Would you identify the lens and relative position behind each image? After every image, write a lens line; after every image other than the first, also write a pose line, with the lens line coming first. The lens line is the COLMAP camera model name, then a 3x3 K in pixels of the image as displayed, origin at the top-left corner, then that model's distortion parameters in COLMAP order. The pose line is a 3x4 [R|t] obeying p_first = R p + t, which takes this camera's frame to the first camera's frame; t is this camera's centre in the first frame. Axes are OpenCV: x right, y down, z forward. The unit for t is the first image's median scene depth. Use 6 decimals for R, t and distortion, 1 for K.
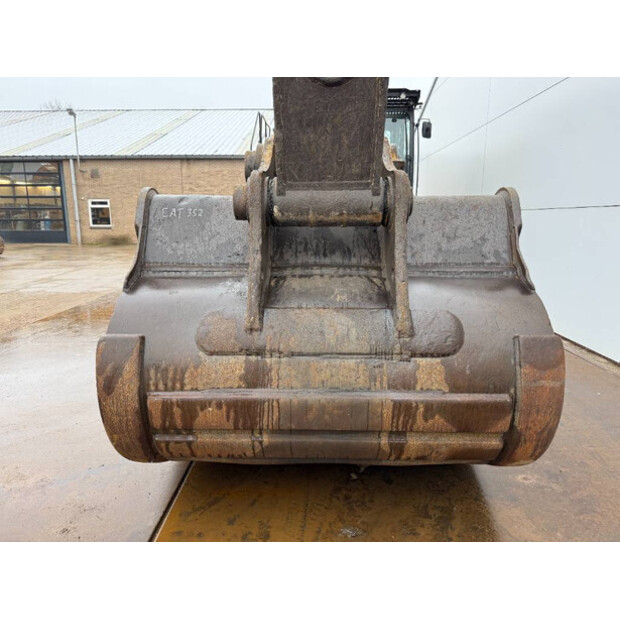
lens RADIAL K [[448.1, 0, 310.0], [0, 448.1, 310.0], [0, 0, 1]] dist [0.076043, -0.092733]
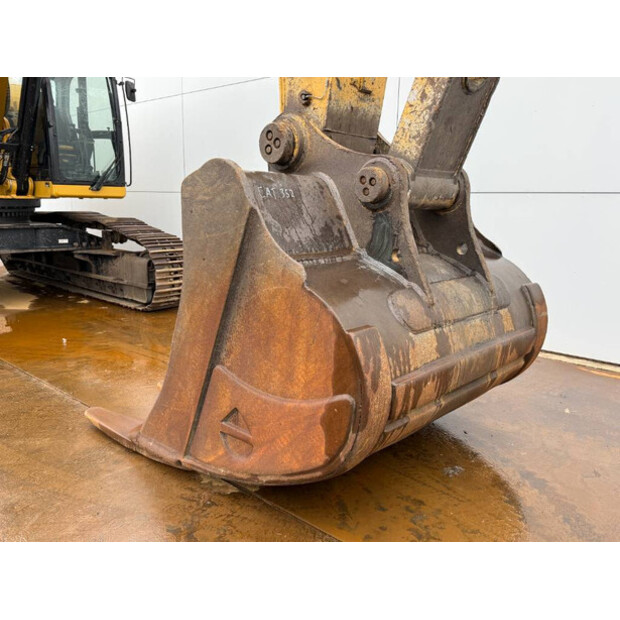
lens RADIAL K [[546.7, 0, 310.0], [0, 546.7, 310.0], [0, 0, 1]] dist [0.003011, -0.000845]
pose [[0.668713, -0.134279, 0.731295, -1.304564], [0.126688, 0.989752, 0.065891, -0.069025], [-0.732648, 0.048584, 0.678871, 0.320412]]
